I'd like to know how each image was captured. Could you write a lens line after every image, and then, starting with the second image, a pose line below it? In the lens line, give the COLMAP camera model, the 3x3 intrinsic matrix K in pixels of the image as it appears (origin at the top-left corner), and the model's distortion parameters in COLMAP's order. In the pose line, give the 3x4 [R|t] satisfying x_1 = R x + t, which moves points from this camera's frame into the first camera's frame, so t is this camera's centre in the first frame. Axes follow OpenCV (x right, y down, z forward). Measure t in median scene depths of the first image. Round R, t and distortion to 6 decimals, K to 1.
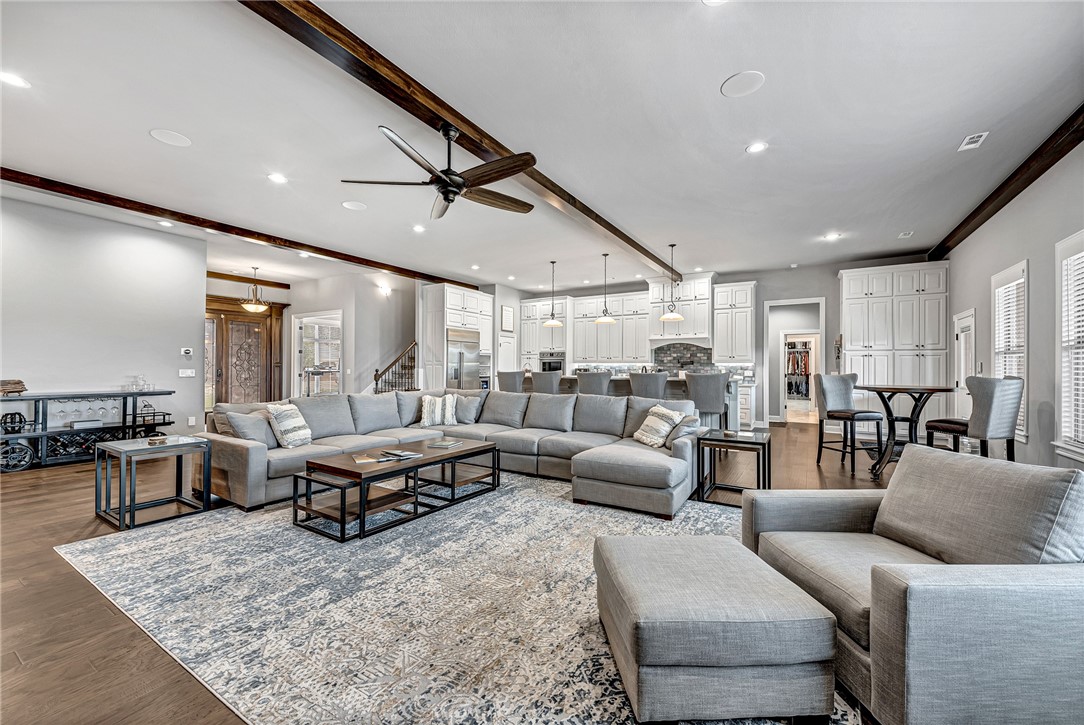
lens RADIAL K [[433.2, 0, 537.2], [0, 433.2, 364.0], [0, 0, 1]] dist [0.013384, -0.002287]
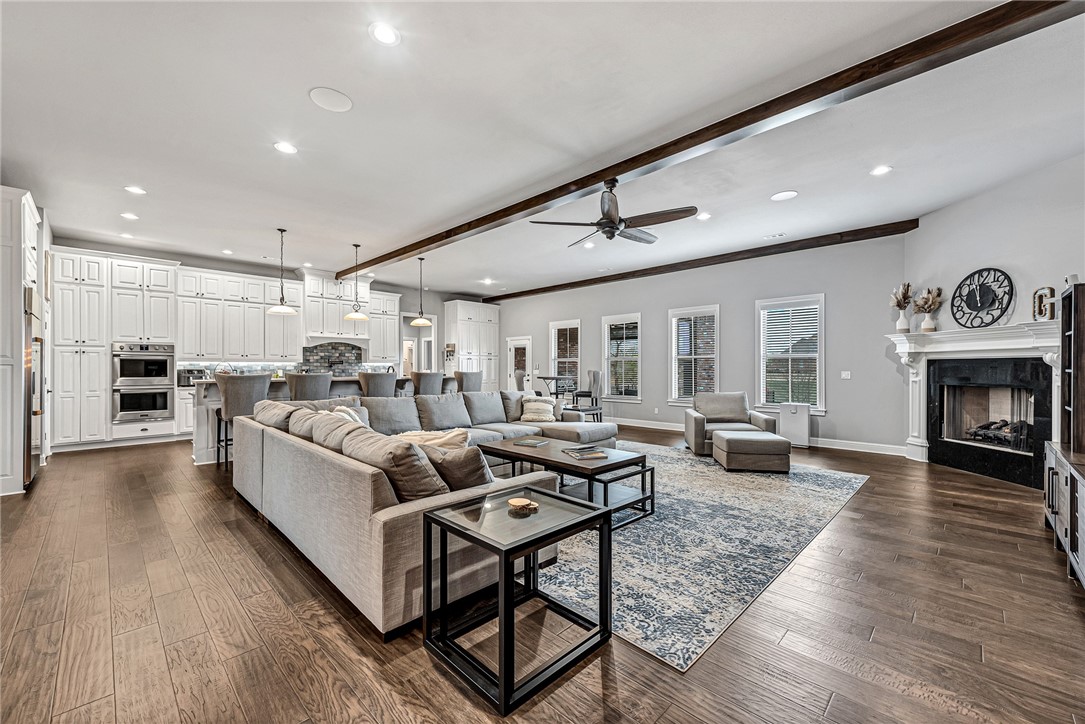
lens RADIAL K [[433.6, 0, 547.6], [0, 433.6, 367.3], [0, 0, 1]] dist [0.013384, -0.002287]
pose [[0.206069, -0.004265, 0.978528, -0.557909], [-0.005402, 0.999970, 0.005496, 0.000213], [-0.978523, -0.006419, 0.206040, 0.344315]]
